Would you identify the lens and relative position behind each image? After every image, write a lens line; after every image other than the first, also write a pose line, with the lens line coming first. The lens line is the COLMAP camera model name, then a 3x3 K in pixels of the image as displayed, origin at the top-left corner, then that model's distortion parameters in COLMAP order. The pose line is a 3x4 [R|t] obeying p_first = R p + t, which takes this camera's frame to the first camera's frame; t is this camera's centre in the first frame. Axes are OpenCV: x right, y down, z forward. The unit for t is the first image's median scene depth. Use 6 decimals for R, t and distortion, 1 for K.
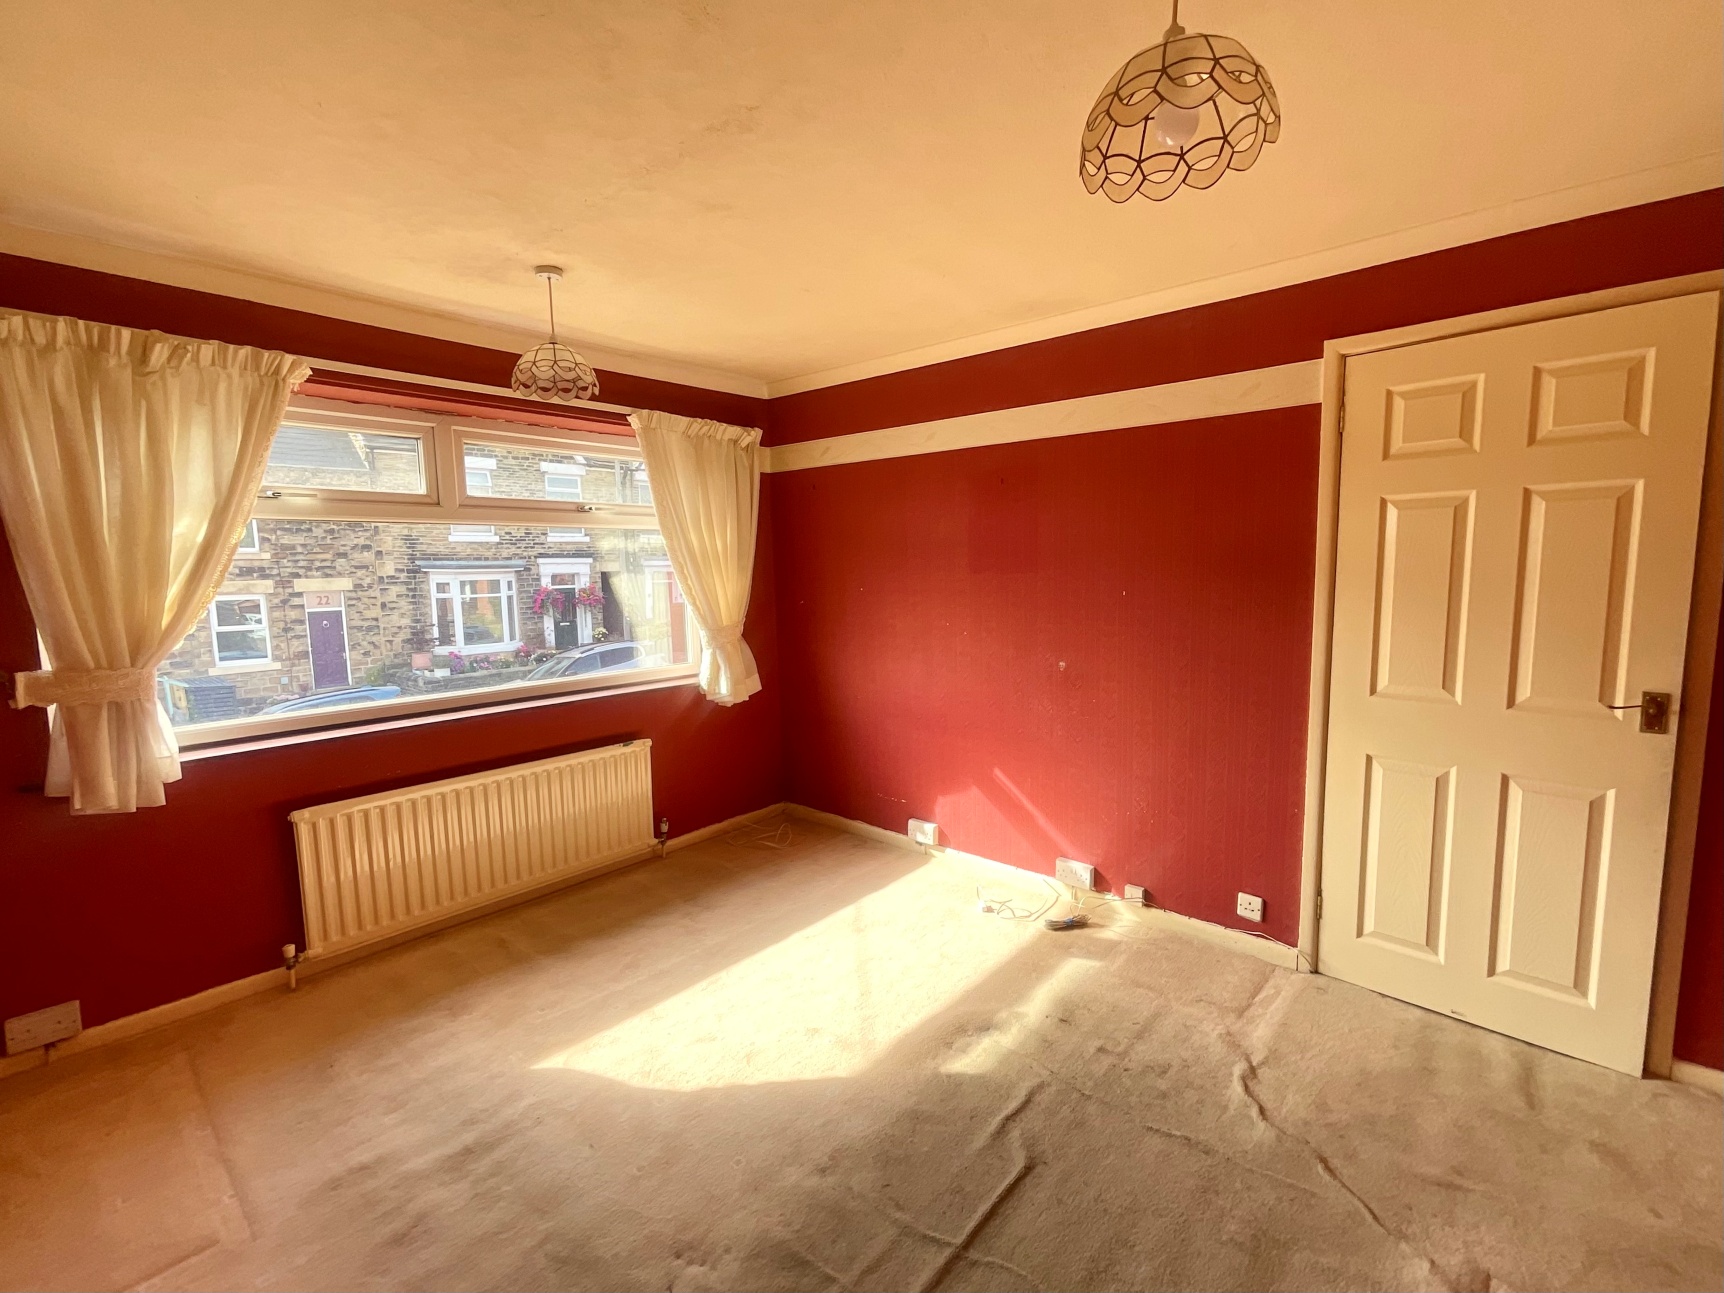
lens RADIAL K [[718.9, 0, 870.8], [0, 718.9, 646.7], [0, 0, 1]] dist [0.000807, 0.000184]
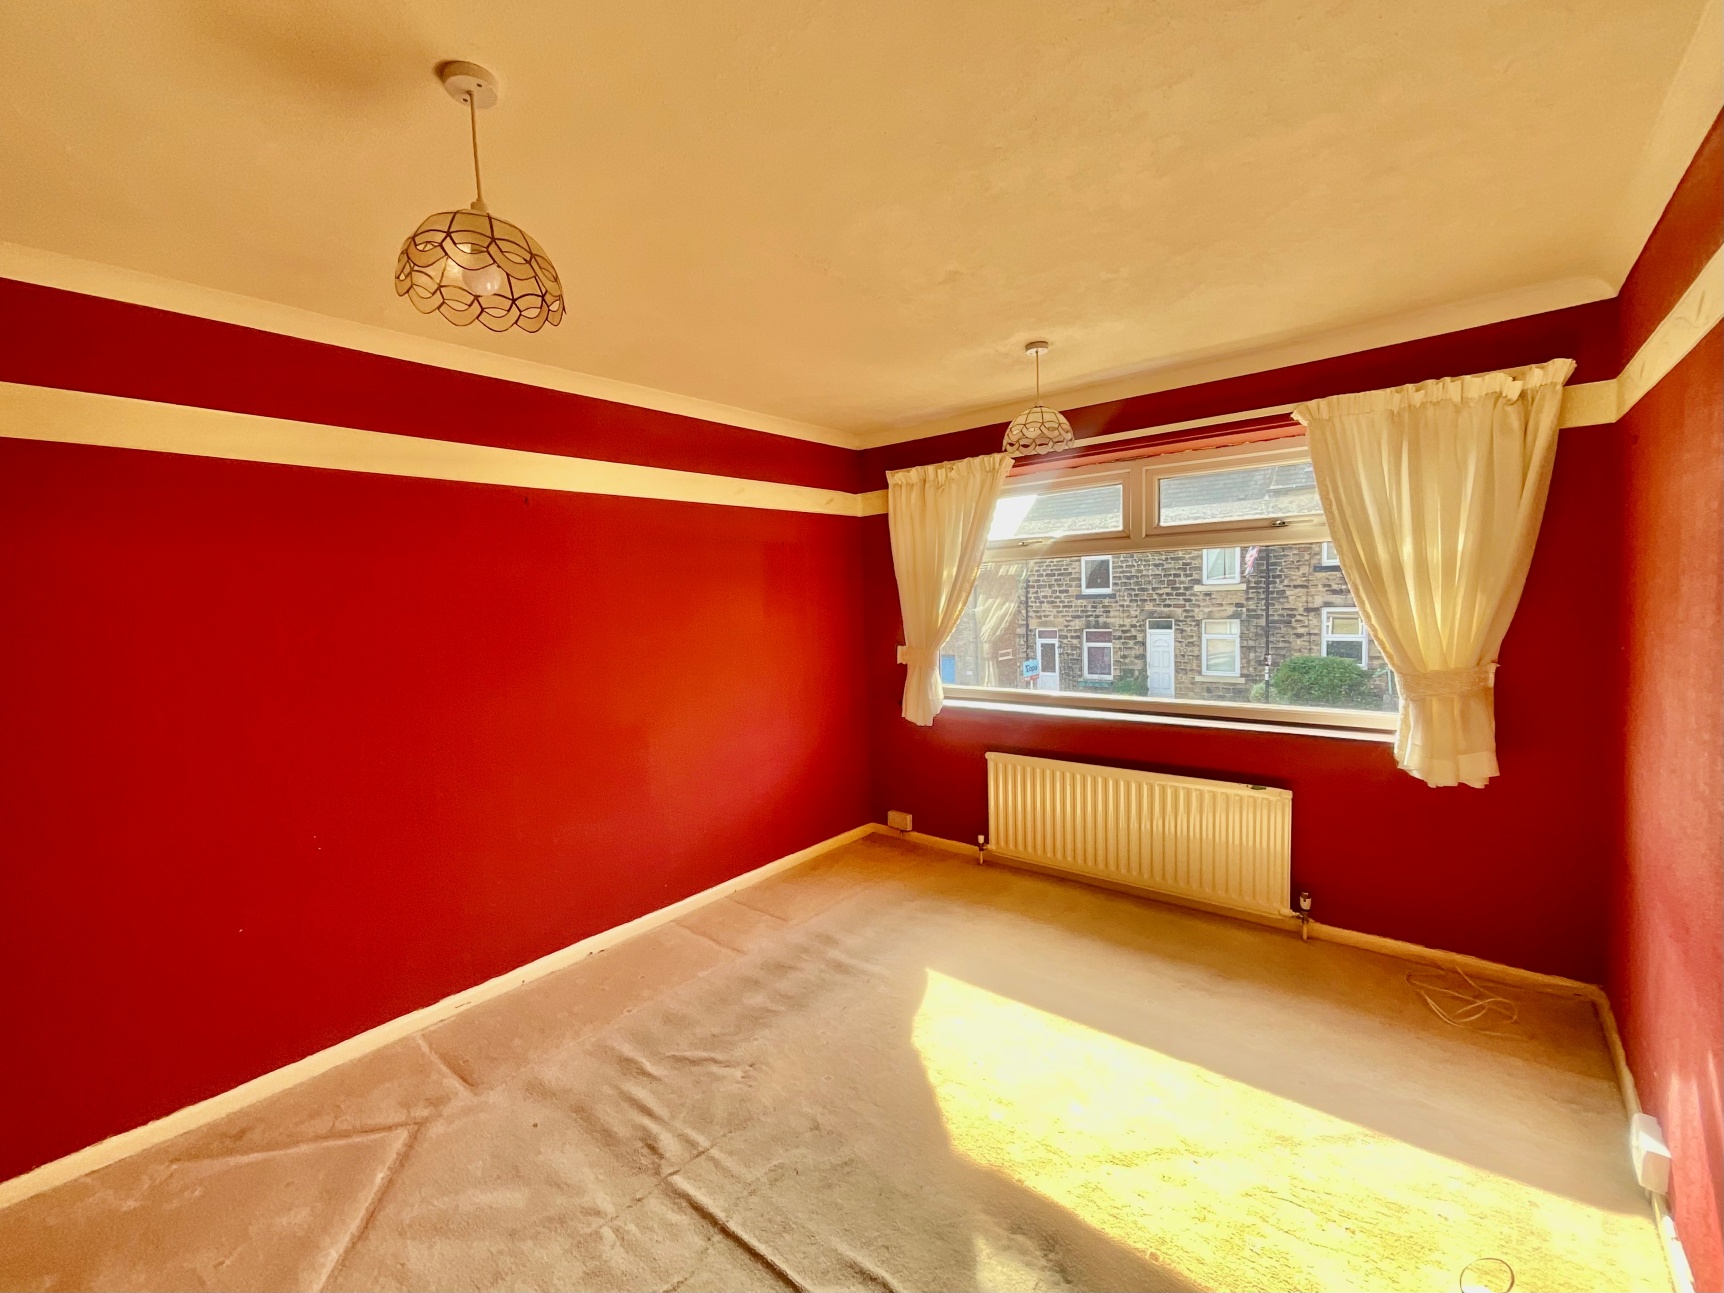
lens RADIAL K [[694.1, 0, 861.4], [0, 694.1, 649.4], [0, 0, 1]] dist [-0.001204, 0.000260]
pose [[0.083017, 0.091861, -0.992305, 0.578941], [-0.084085, 0.992837, 0.084876, -0.083827], [0.992994, 0.076392, 0.090146, 0.537211]]
